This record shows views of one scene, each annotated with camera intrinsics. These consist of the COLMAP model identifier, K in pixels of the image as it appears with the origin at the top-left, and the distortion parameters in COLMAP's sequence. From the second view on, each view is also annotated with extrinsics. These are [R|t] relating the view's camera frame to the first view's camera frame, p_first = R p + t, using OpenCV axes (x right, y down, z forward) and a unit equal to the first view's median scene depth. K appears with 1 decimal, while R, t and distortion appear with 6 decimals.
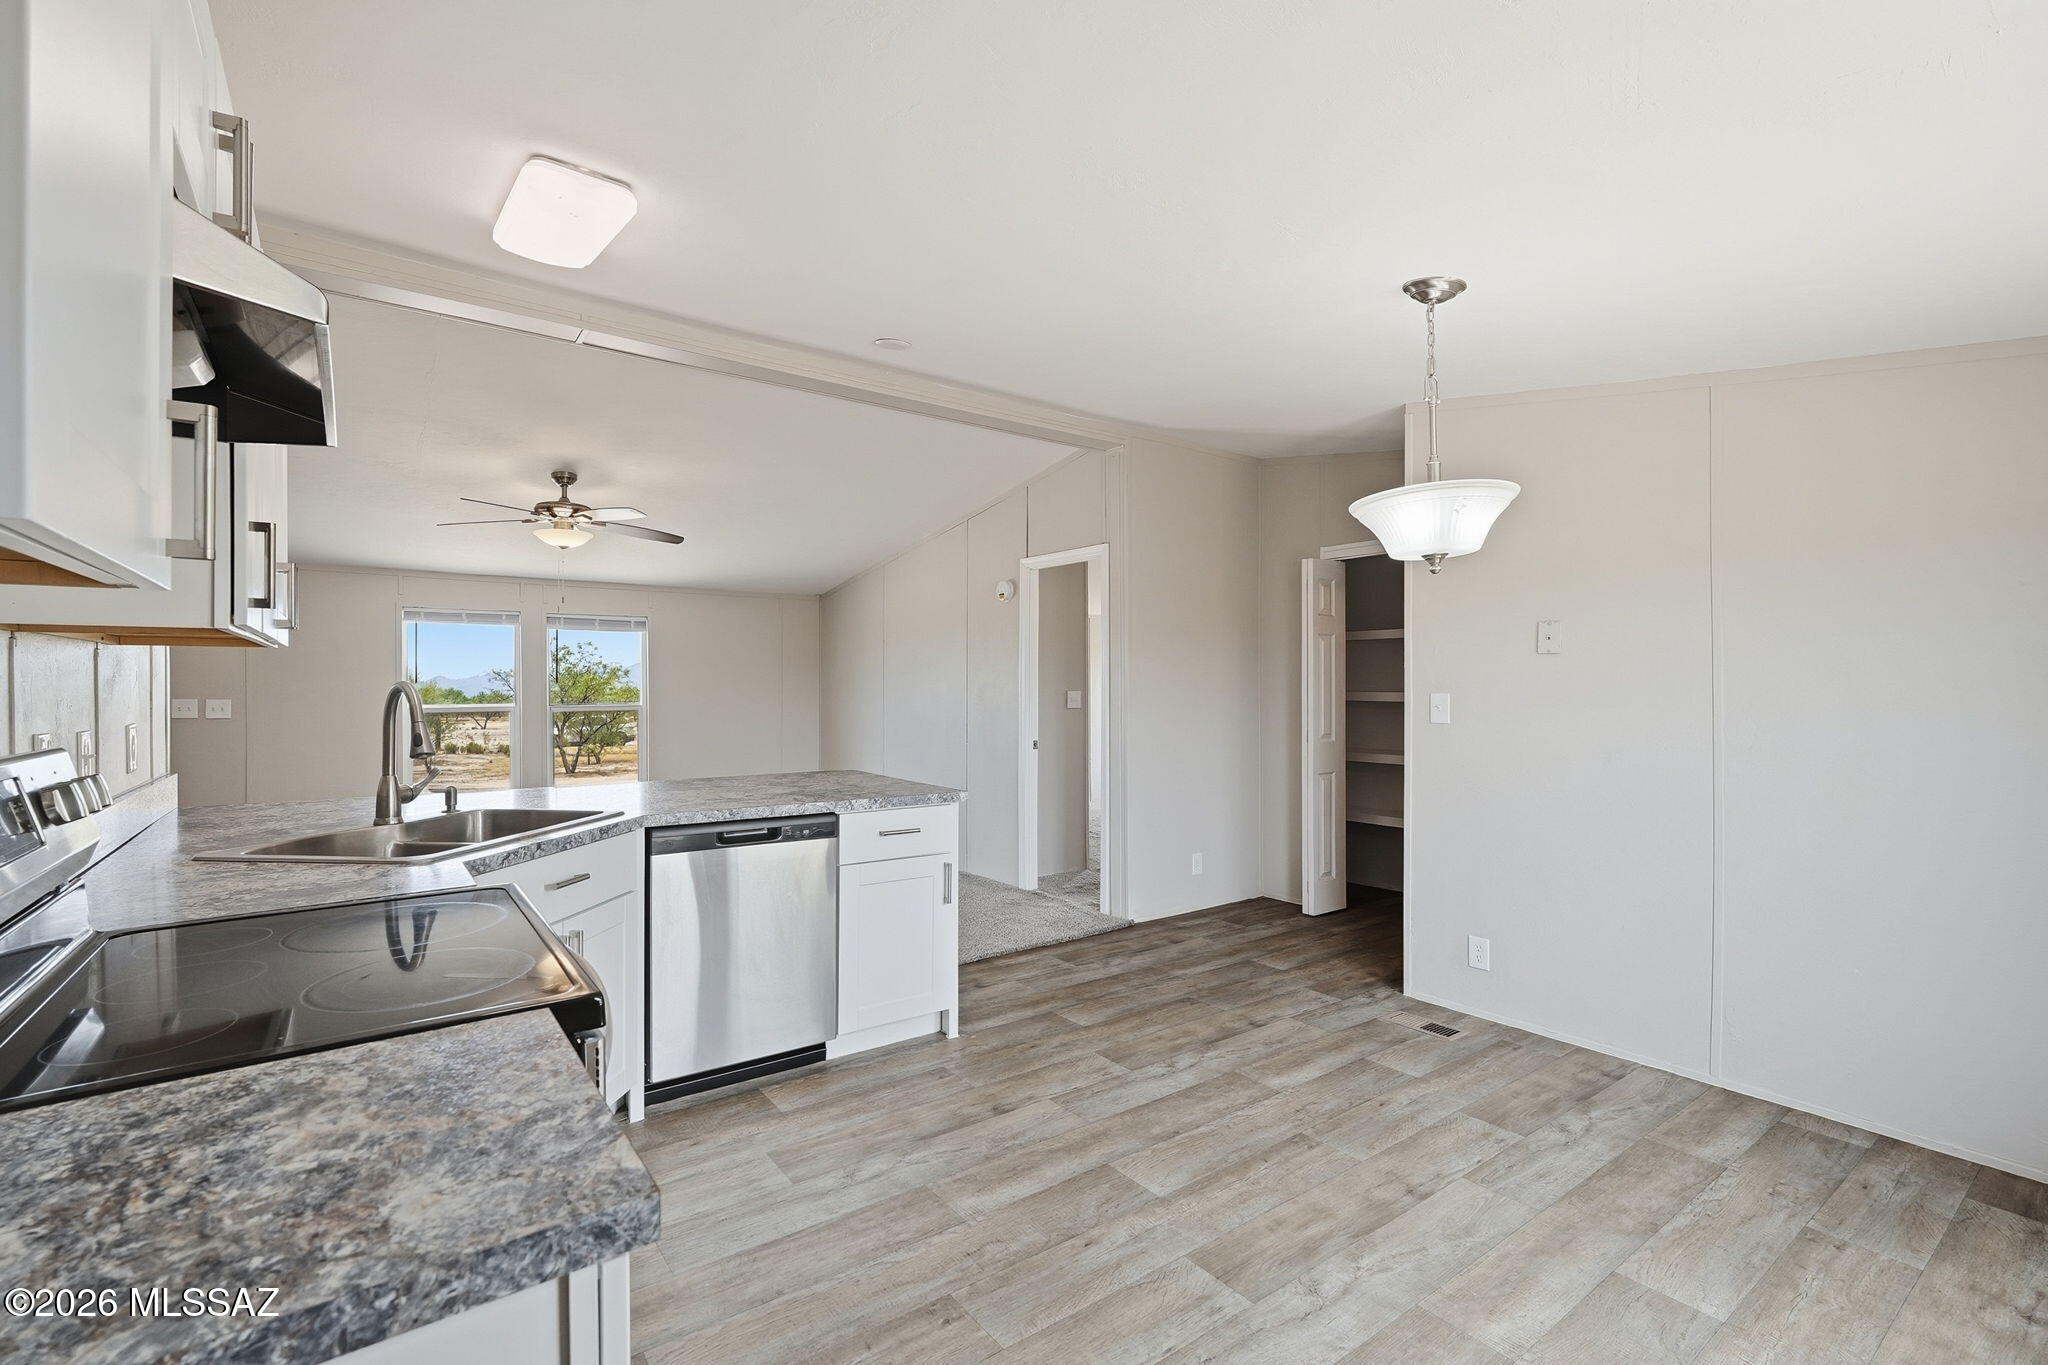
lens RADIAL K [[910.4, 0, 1019.7], [0, 910.4, 687.8], [0, 0, 1]] dist [-0.004646, 0.001764]
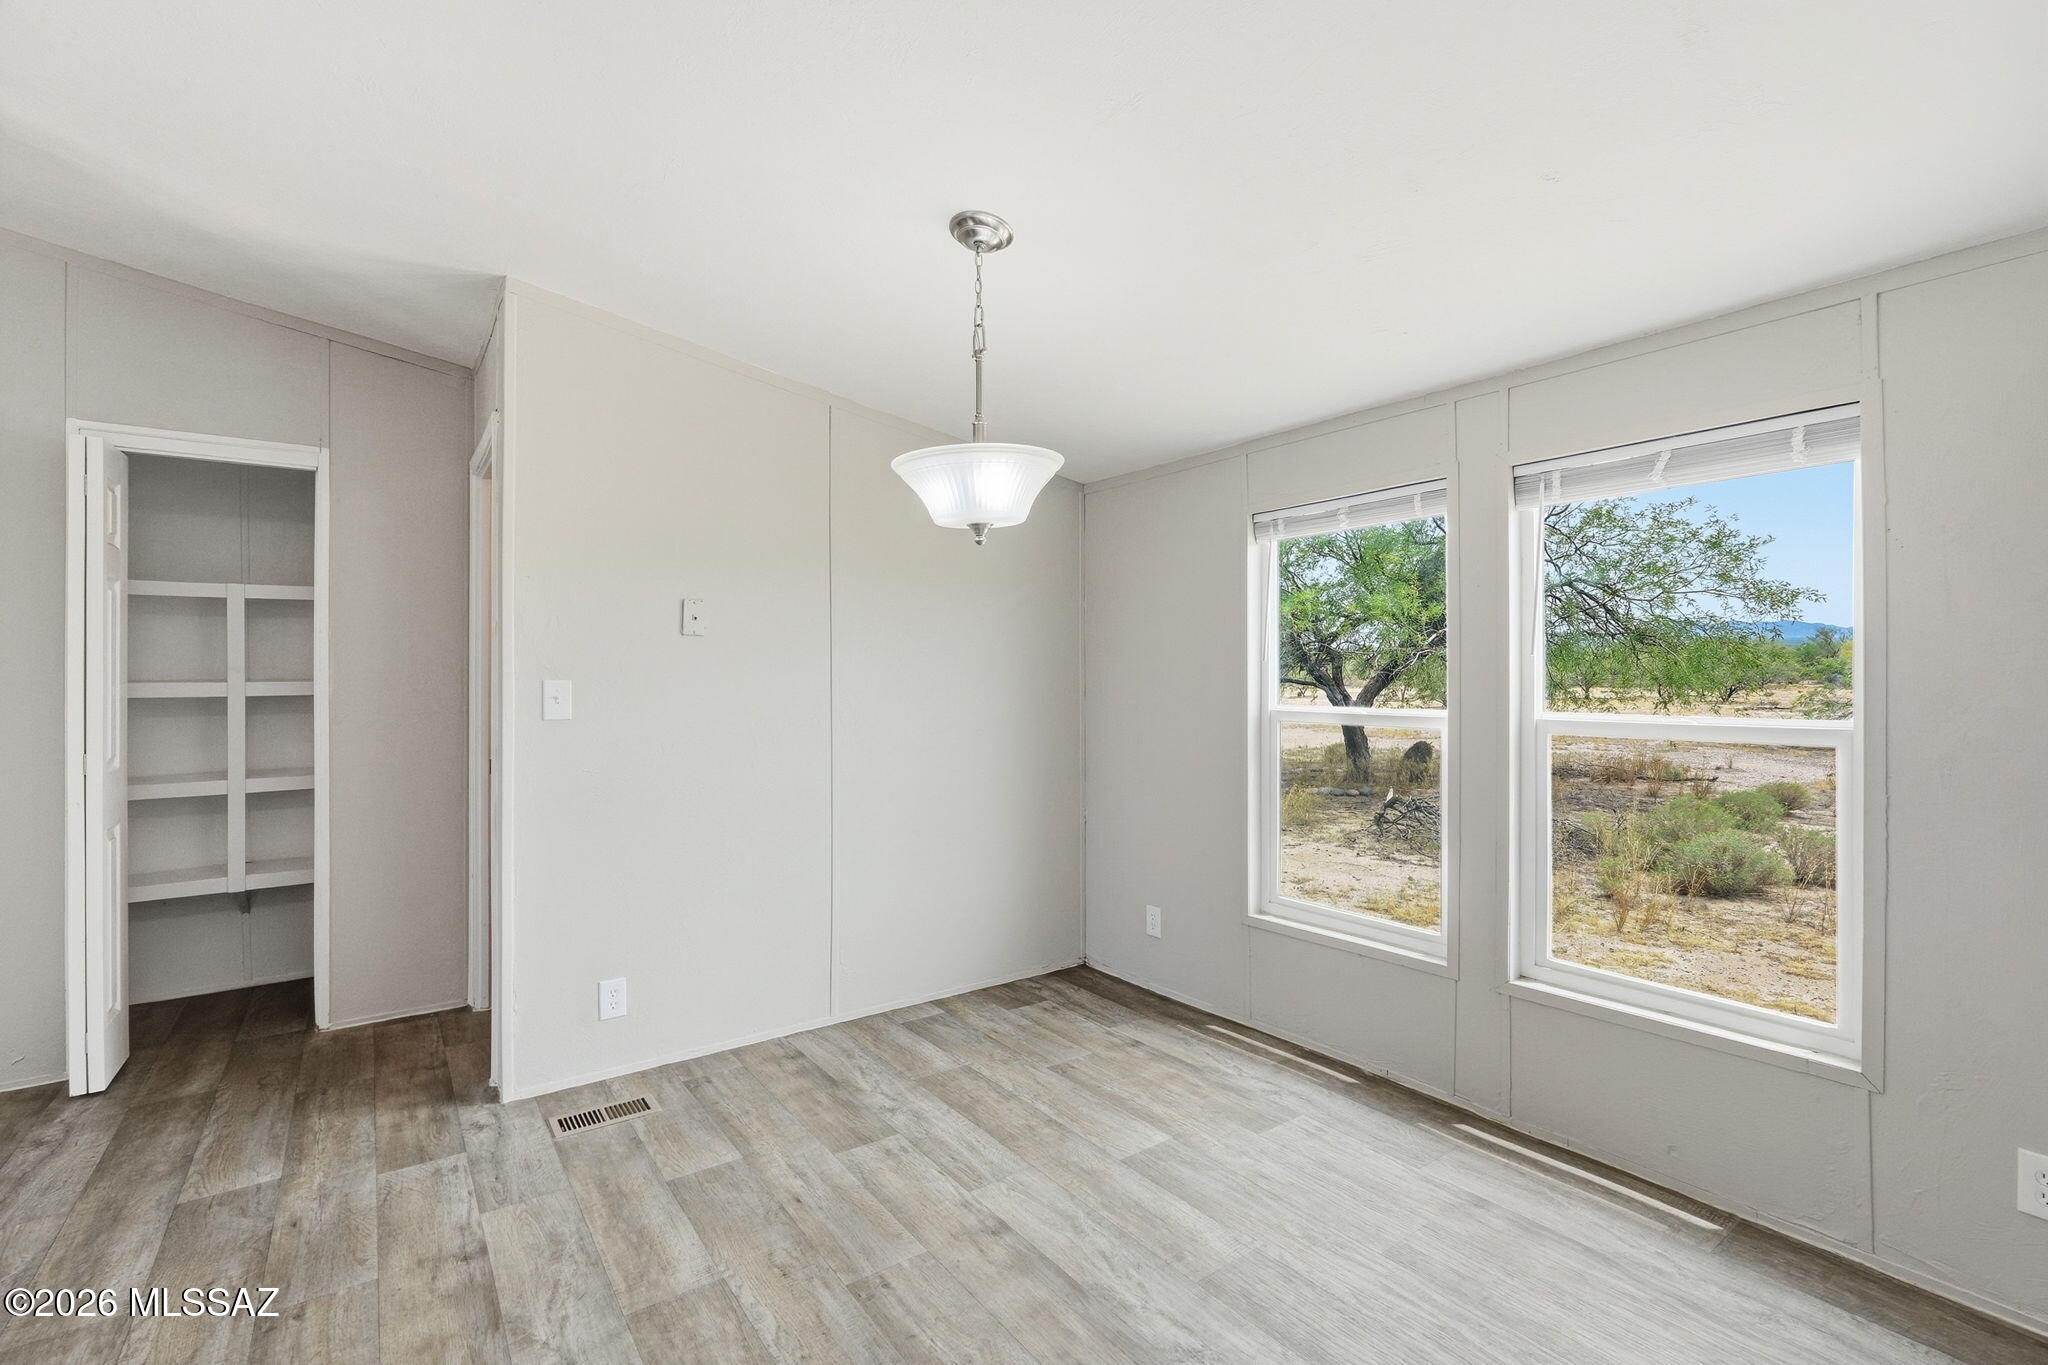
lens RADIAL K [[910.4, 0, 1019.9], [0, 910.4, 683.2], [0, 0, 1]] dist [-0.004646, 0.001764]
pose [[0.005580, -0.008079, 0.999952, -0.365771], [-0.001245, 0.999967, 0.008086, 0.004635], [-0.999984, -0.001290, 0.005570, 0.770014]]
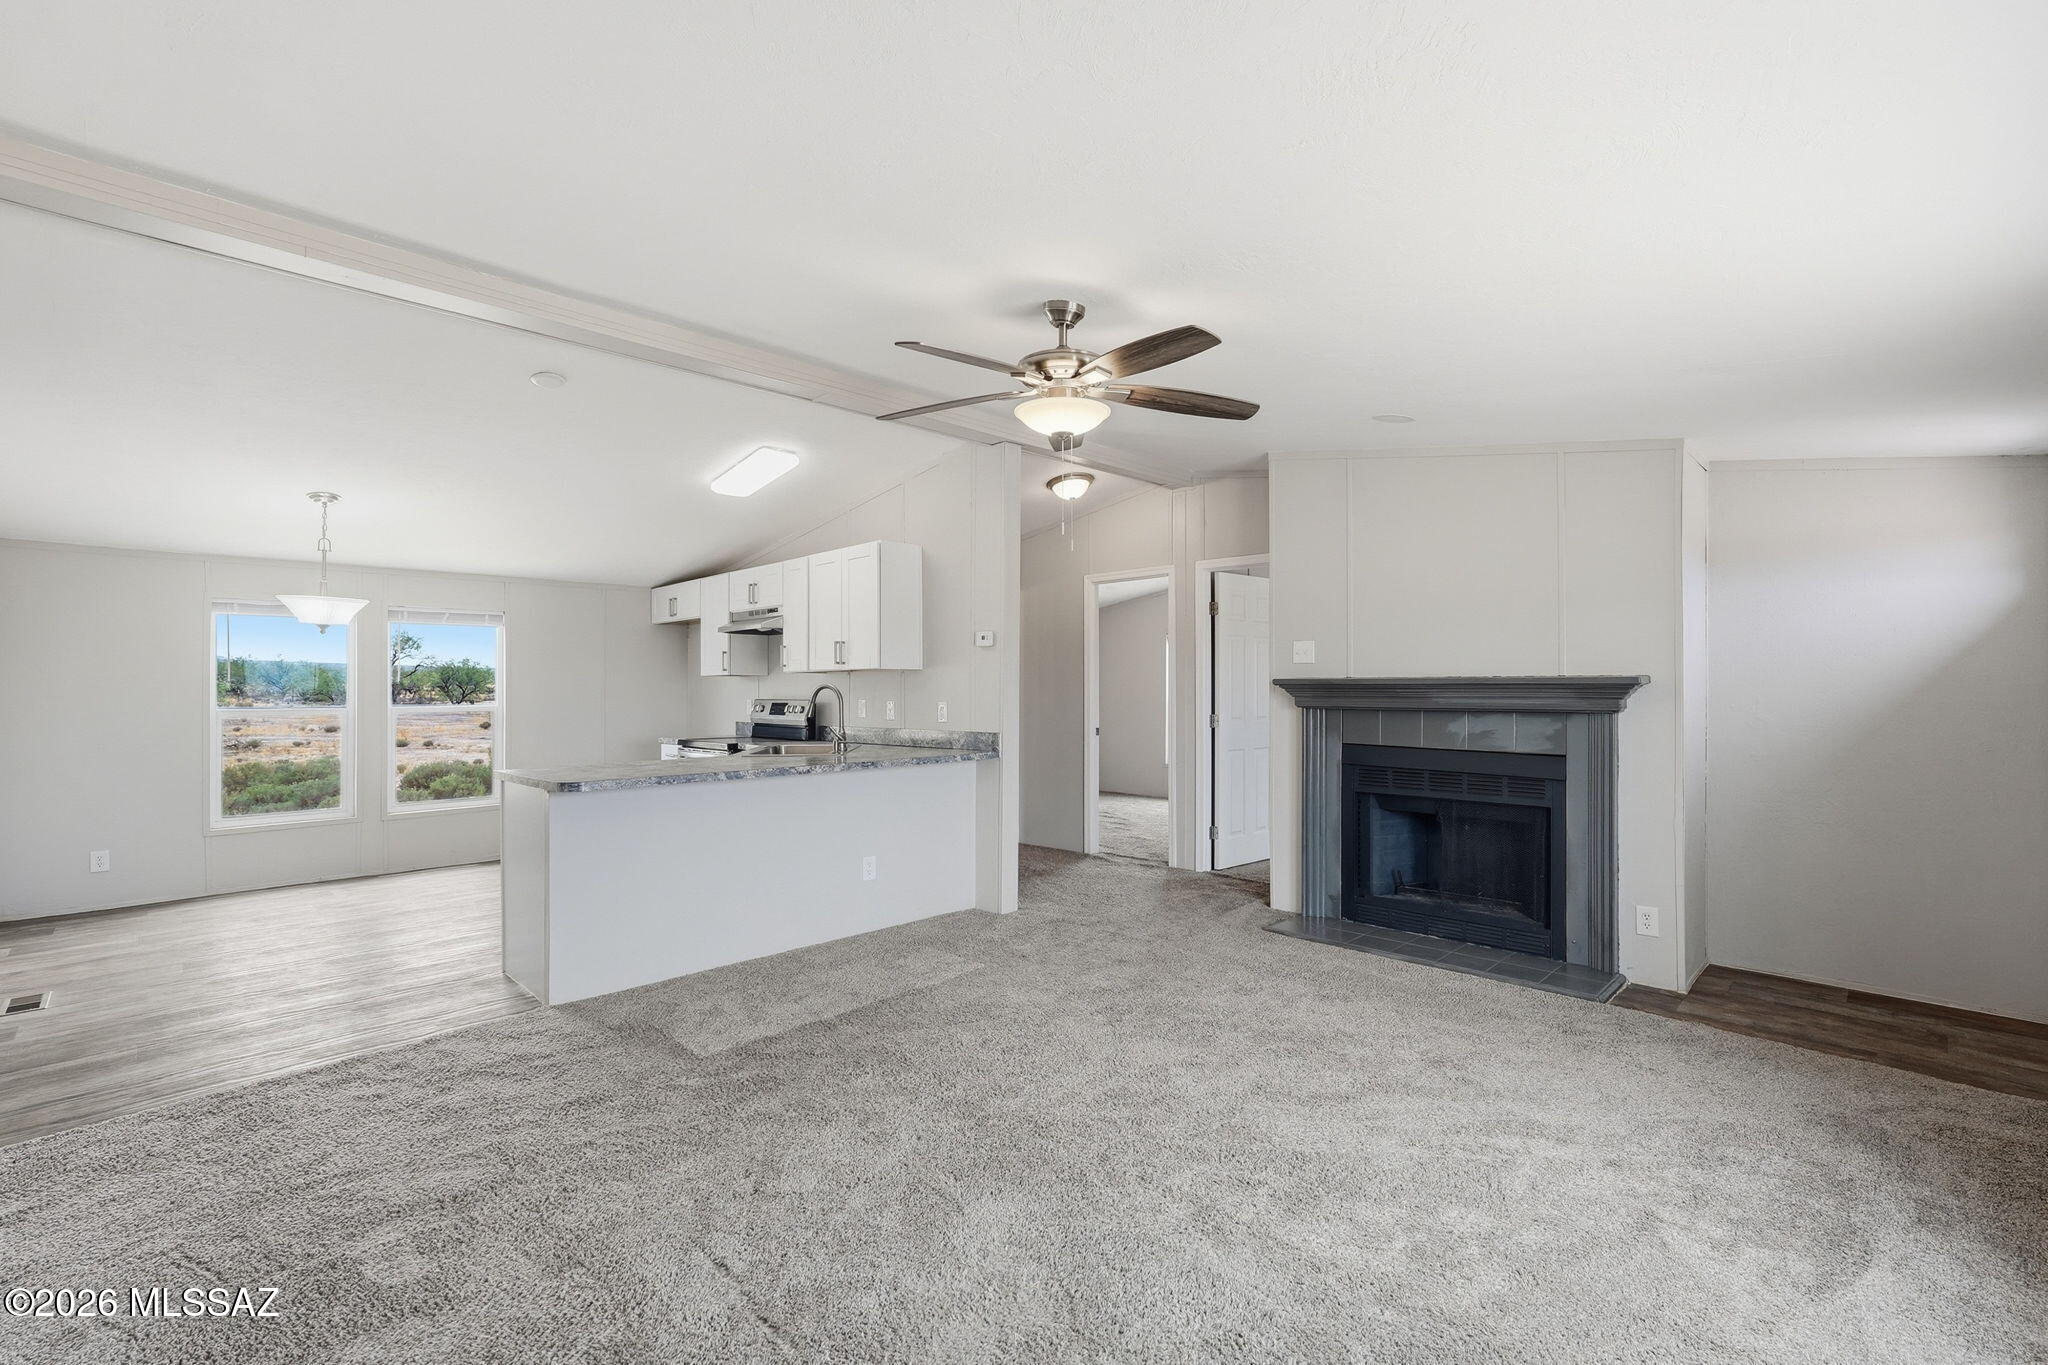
lens RADIAL K [[910.4, 0, 1032.0], [0, 910.4, 684.8], [0, 0, 1]] dist [-0.004646, 0.001764]
pose [[-0.988222, 0.000029, -0.153026, -0.672872], [0.000625, 0.999992, -0.003848, -0.000465], [0.153025, -0.003898, -0.988215, 2.681971]]
